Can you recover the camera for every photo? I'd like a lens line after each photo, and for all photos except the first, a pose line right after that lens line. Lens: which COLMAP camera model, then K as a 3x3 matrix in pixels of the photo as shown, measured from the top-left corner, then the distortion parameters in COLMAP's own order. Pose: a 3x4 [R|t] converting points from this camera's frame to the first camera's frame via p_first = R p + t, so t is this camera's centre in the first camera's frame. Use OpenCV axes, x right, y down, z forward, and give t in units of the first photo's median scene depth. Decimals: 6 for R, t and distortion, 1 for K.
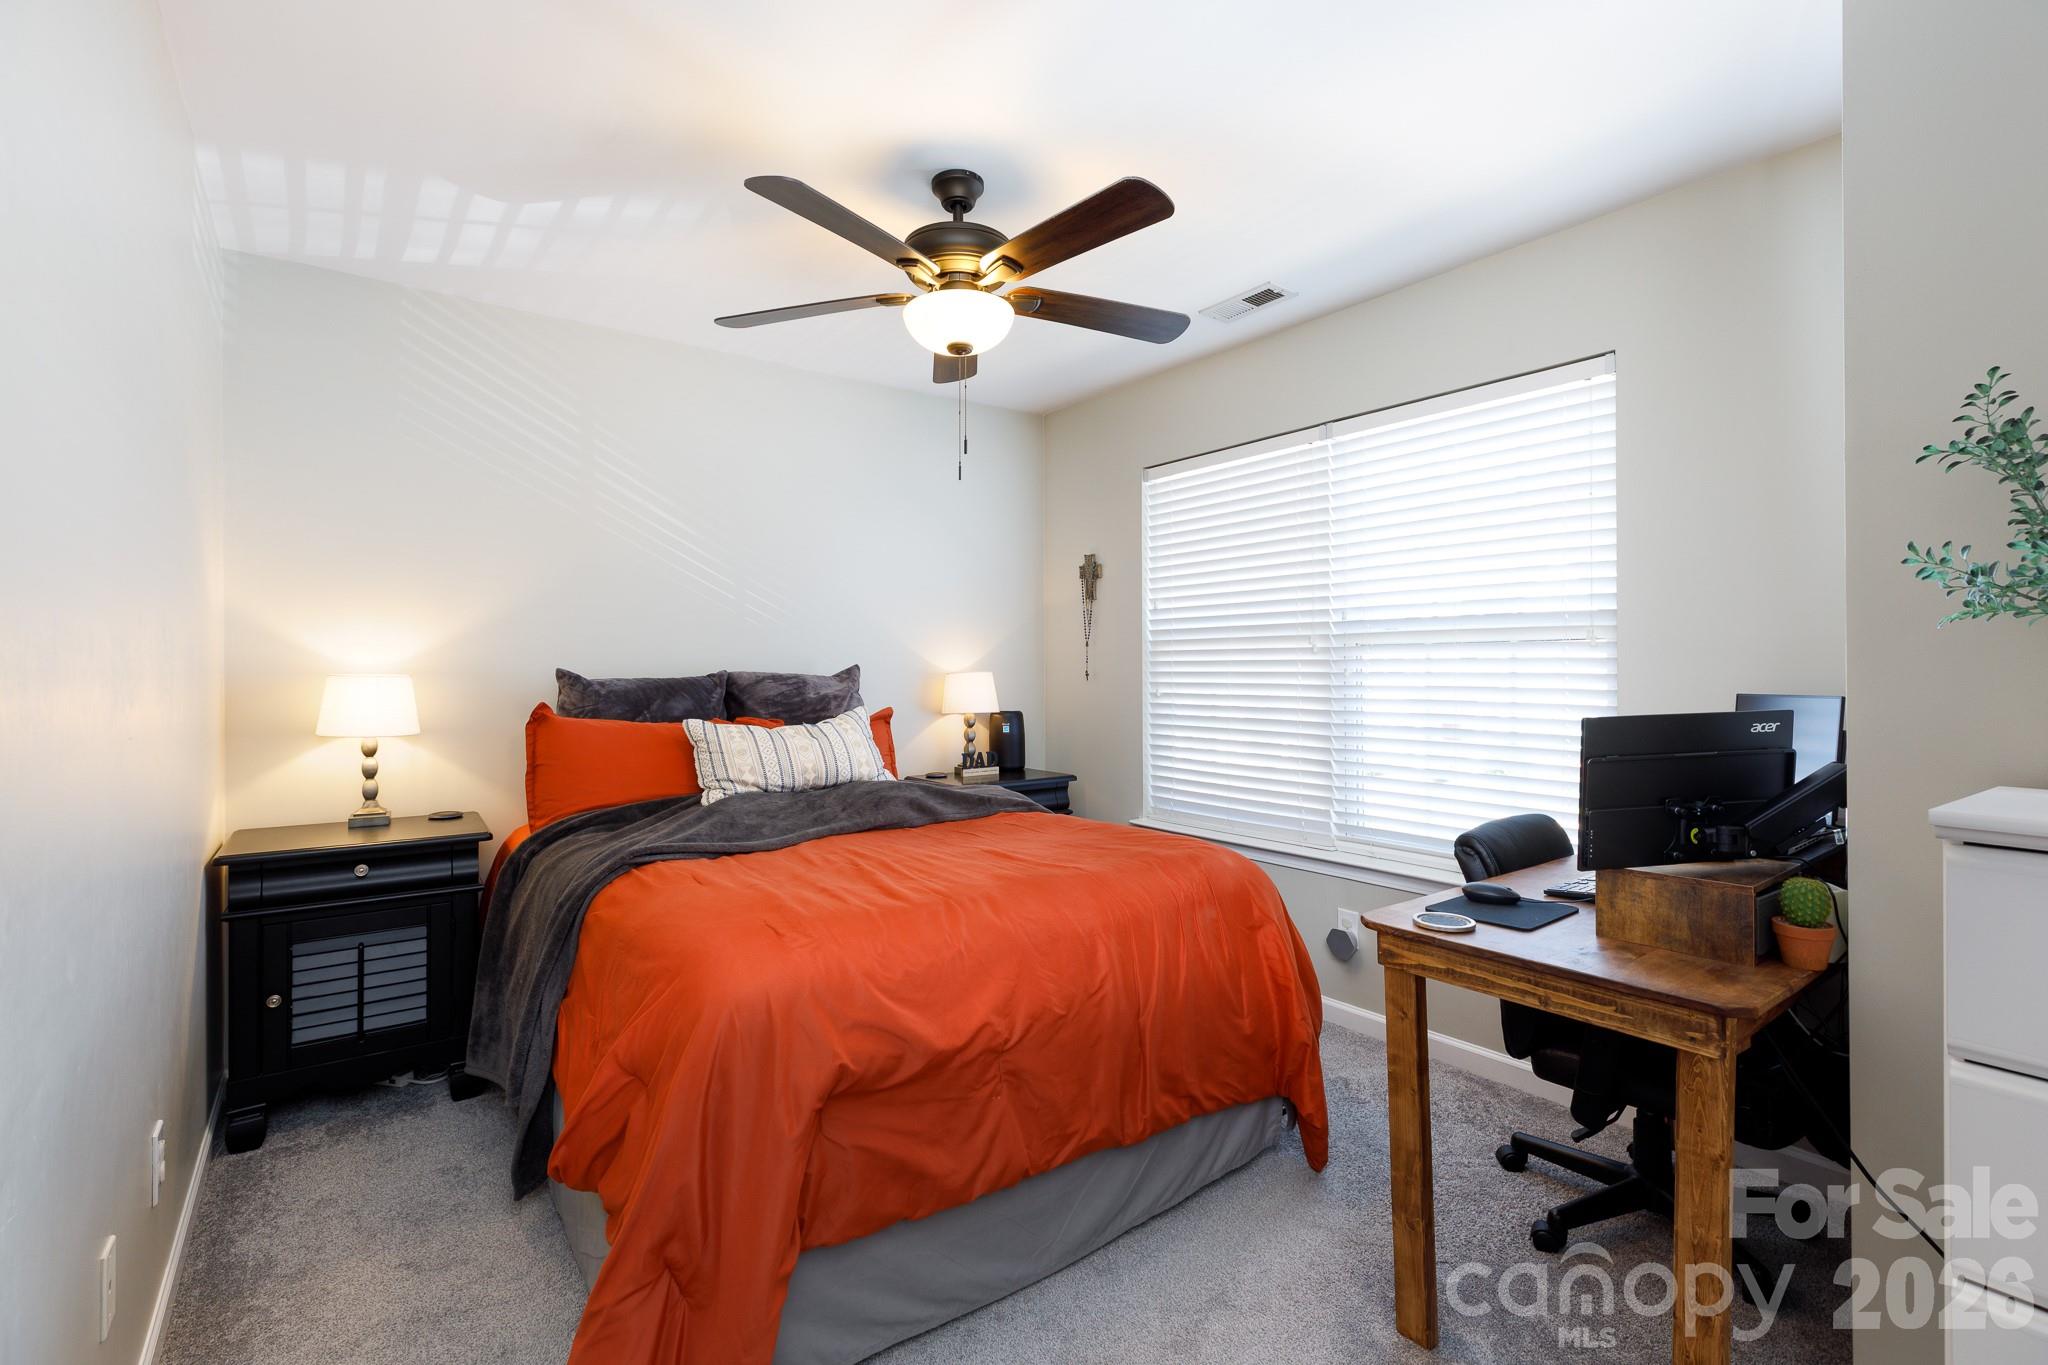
lens RADIAL K [[920.6, 0, 1025.2], [0, 920.6, 664.7], [0, 0, 1]] dist [0.007144, -0.001193]
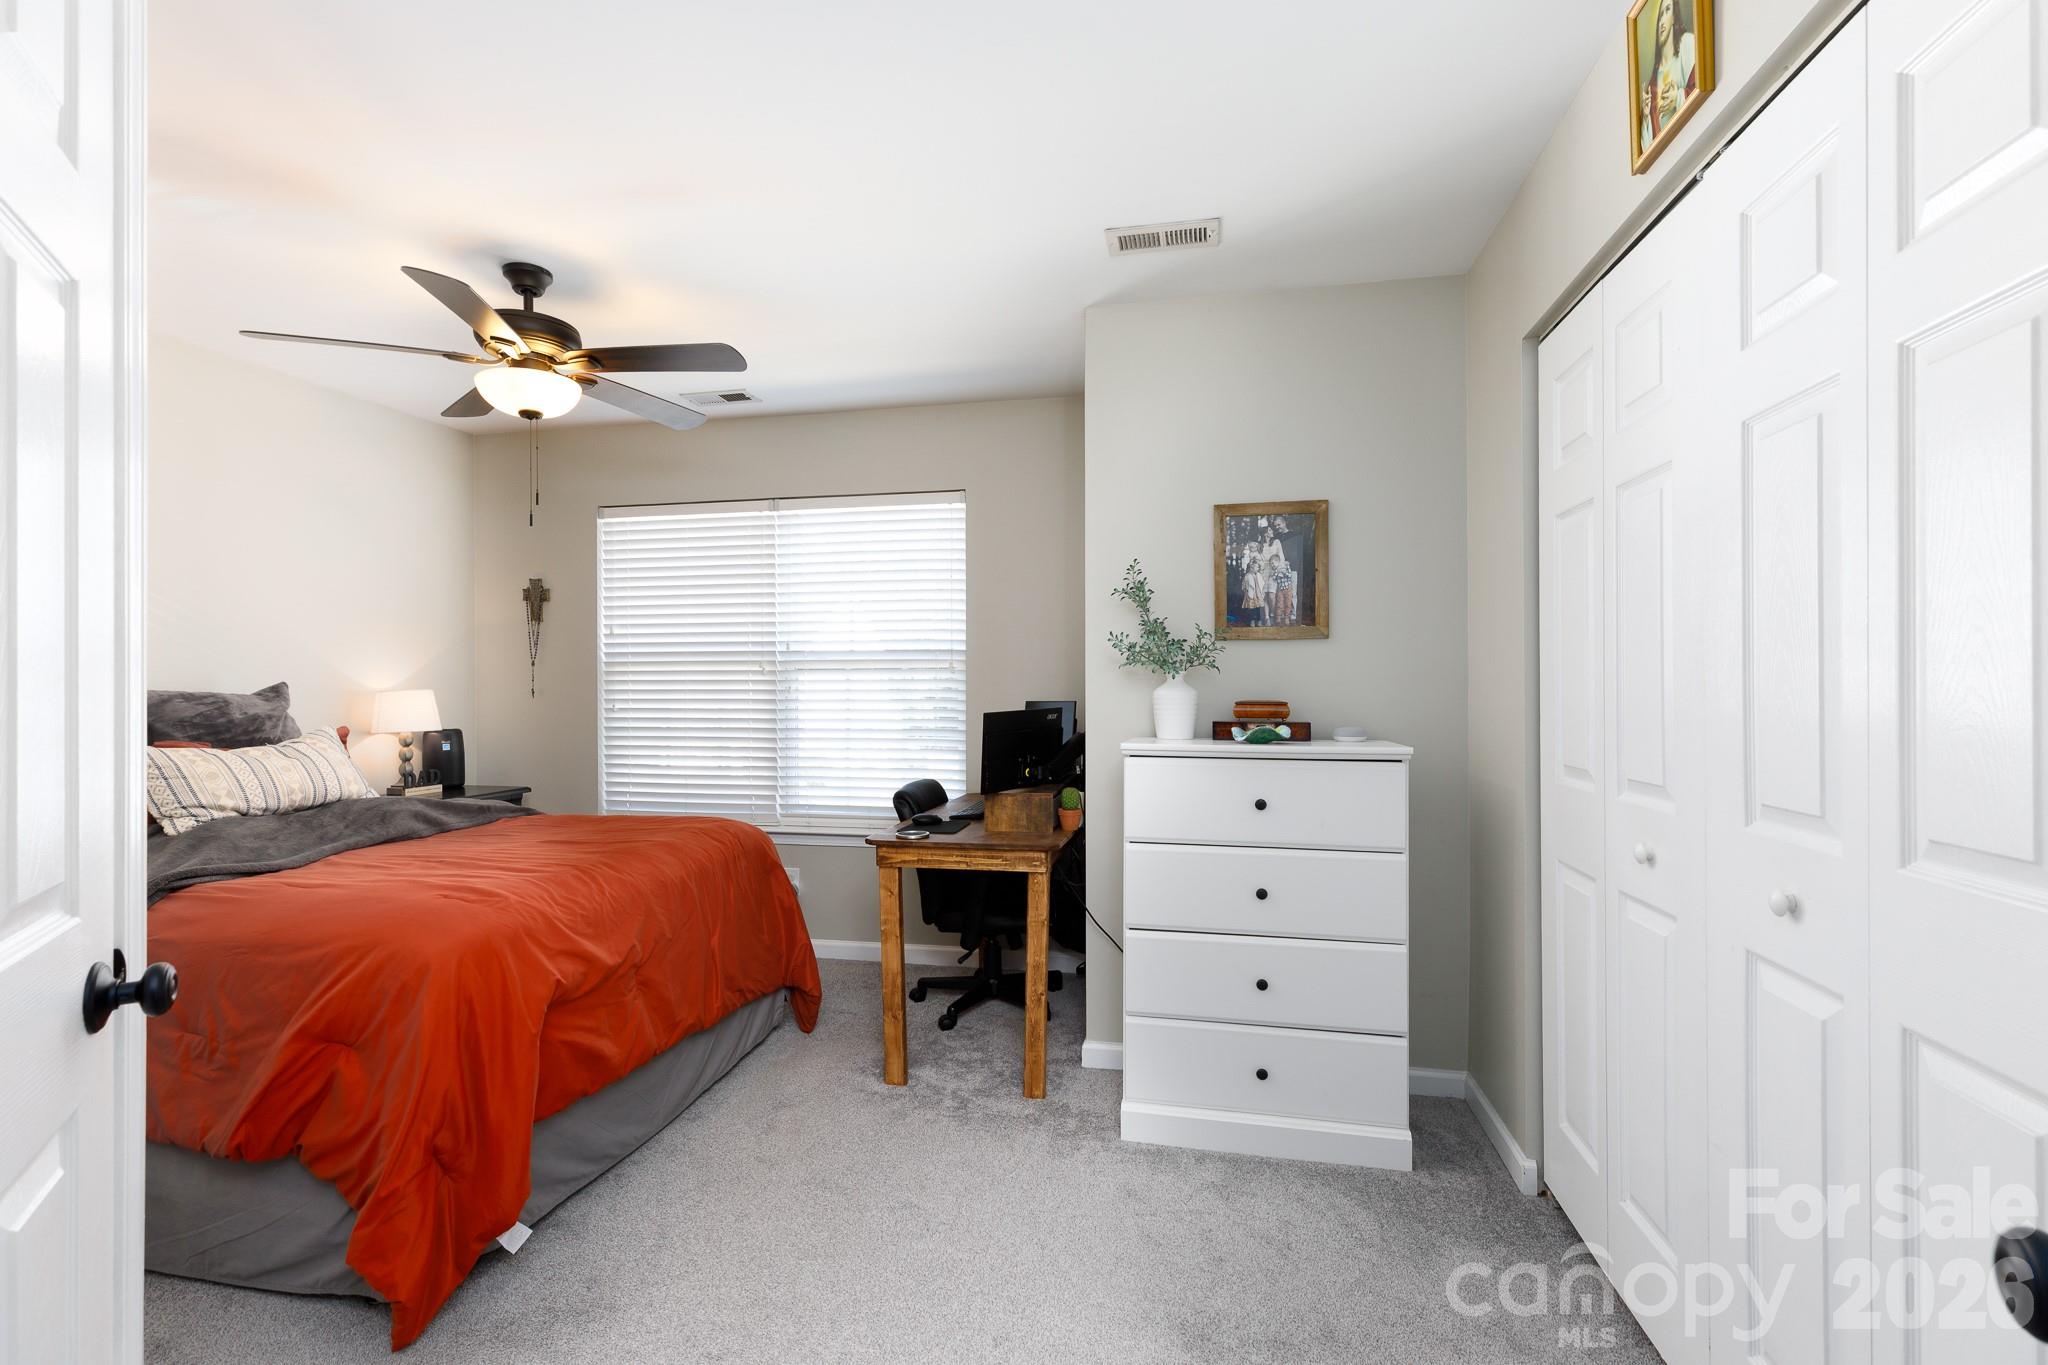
lens RADIAL K [[920.6, 0, 1024.1], [0, 920.6, 686.8], [0, 0, 1]] dist [0.007144, -0.001193]
pose [[0.751876, -0.000164, 0.659305, -0.347458], [-0.002862, 0.999990, 0.003512, -0.001336], [-0.659299, -0.004527, 0.751868, -0.281454]]
